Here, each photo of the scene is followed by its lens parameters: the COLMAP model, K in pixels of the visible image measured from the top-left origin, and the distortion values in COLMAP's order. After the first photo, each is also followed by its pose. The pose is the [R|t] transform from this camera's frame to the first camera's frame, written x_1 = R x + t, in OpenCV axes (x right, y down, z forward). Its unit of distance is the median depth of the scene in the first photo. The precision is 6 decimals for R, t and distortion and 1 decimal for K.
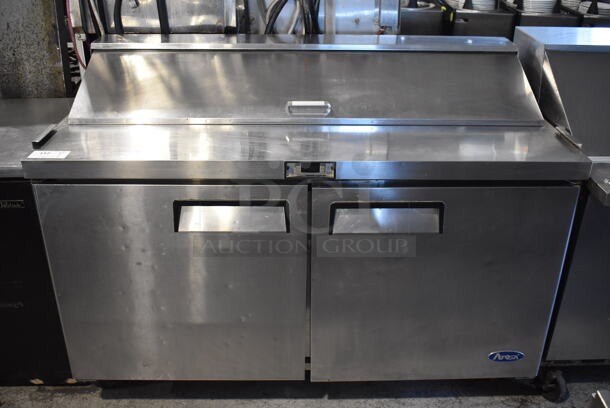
lens RADIAL K [[630.5, 0, 305.0], [0, 630.5, 204.0], [0, 0, 1]] dist [-0.095334, 0.008155]
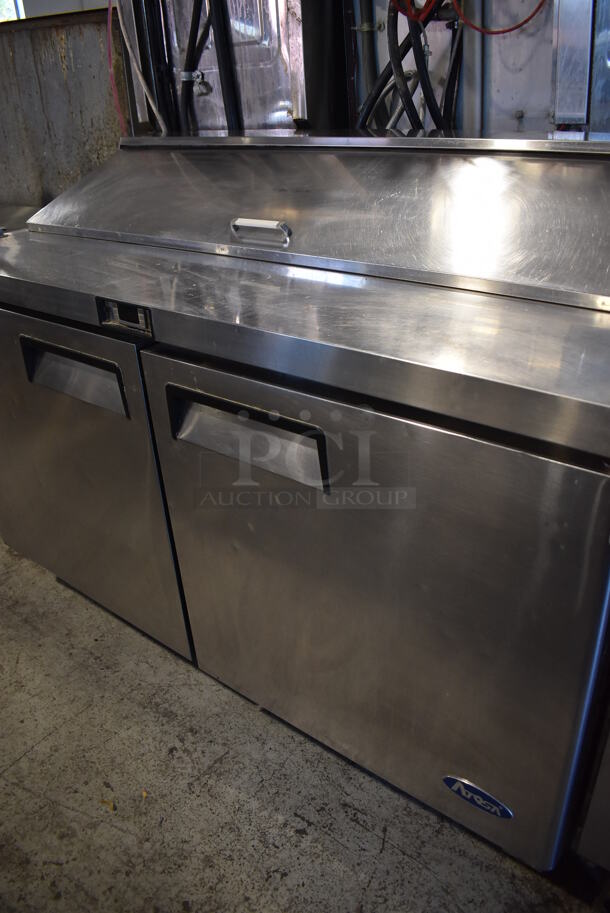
lens RADIAL K [[721.7, 0, 305.0], [0, 721.7, 456.5], [0, 0, 1]] dist [-0.099090, 0.000001]
pose [[0.746733, 0.259428, -0.612444, 0.500409], [-0.224312, 0.965078, 0.135307, -0.048666], [0.626159, 0.036340, 0.778848, 0.509098]]
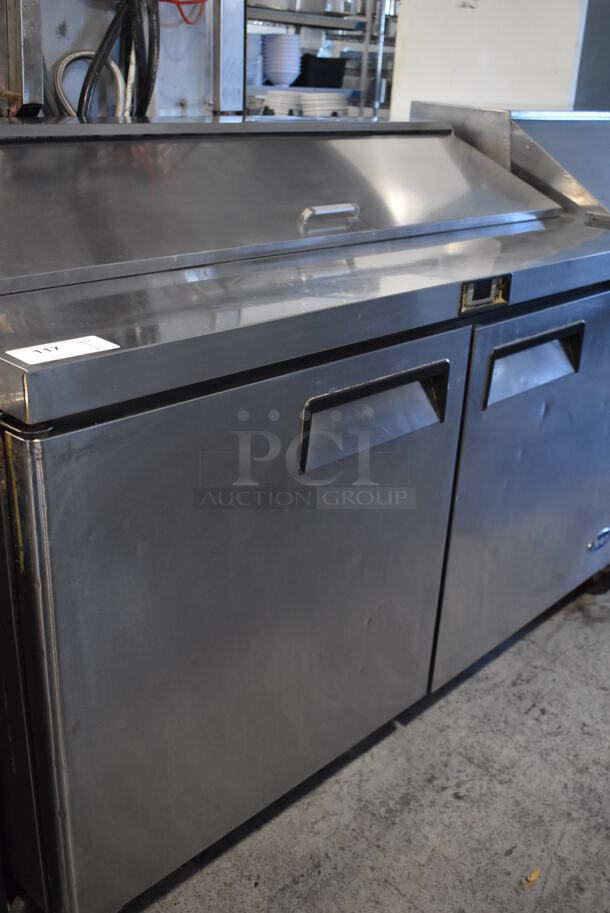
lens RADIAL K [[943.7, 0, 305.0], [0, 943.7, 456.5], [0, 0, 1]] dist [-0.095334, 0.008155]
pose [[0.710253, -0.253821, 0.656594, -0.610577], [0.274935, 0.958673, 0.073193, -0.017296], [-0.648036, 0.128535, 0.750685, 0.418338]]
